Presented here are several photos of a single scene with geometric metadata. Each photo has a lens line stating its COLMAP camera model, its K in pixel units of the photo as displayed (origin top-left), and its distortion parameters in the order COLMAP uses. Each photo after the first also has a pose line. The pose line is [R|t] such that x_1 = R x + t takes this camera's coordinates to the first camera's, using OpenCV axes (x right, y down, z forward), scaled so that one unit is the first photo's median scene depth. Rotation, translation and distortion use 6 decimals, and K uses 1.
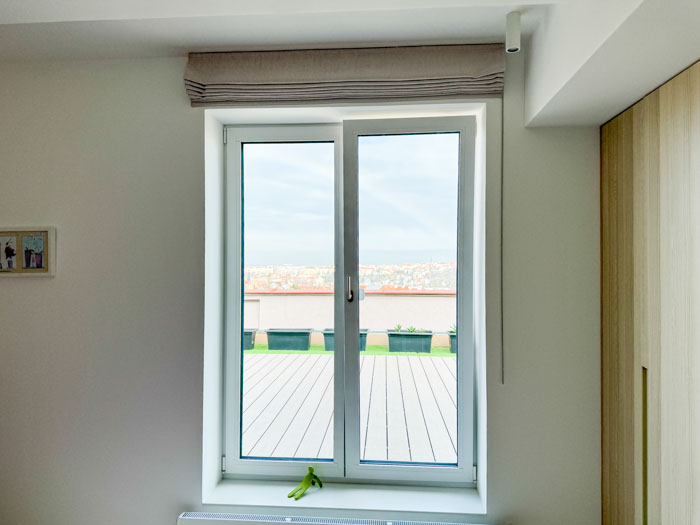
lens RADIAL K [[507.8, 0, 348.3], [0, 507.8, 264.9], [0, 0, 1]] dist [0.071543, -0.085721]
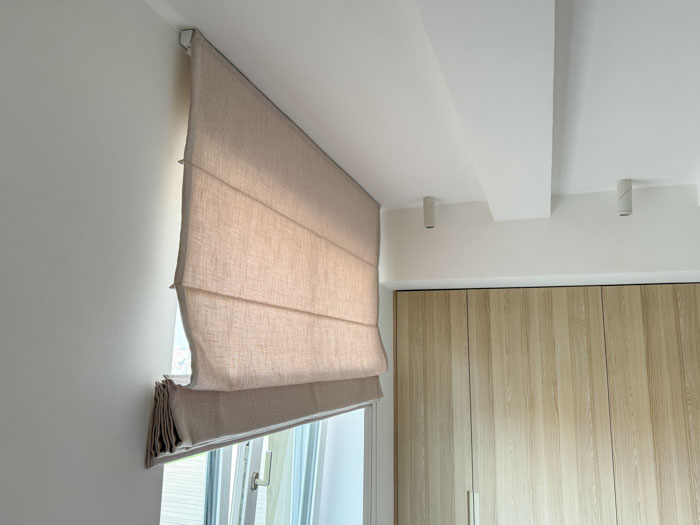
lens RADIAL K [[530.4, 0, 350.0], [0, 530.4, 262.5], [0, 0, 1]] dist [0.077059, -0.104568]
pose [[0.263373, 0.173782, 0.948912, -0.697983], [-0.020994, 0.984440, -0.174462, -0.101329], [-0.964466, 0.026027, 0.262924, 0.697626]]
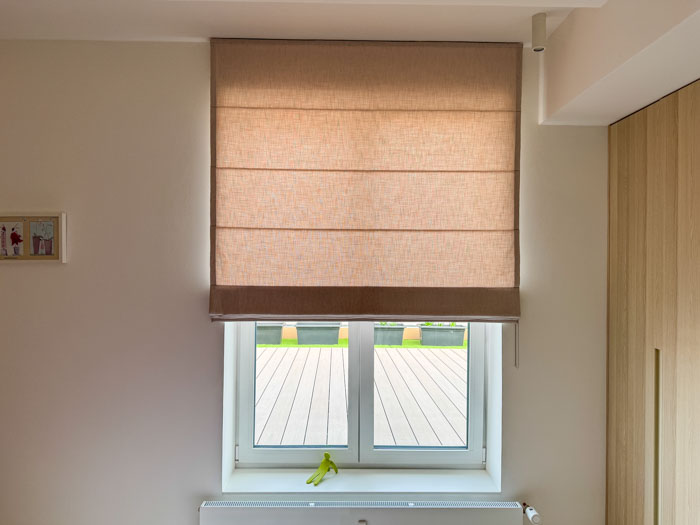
lens RADIAL K [[507.8, 0, 348.3], [0, 507.8, 264.9], [0, 0, 1]] dist [0.071543, -0.085721]
pose [[0.995293, 0.006208, 0.096713, -0.135467], [-0.007008, 0.999944, 0.007938, 0.012836], [-0.096658, -0.008578, 0.995281, -0.011418]]
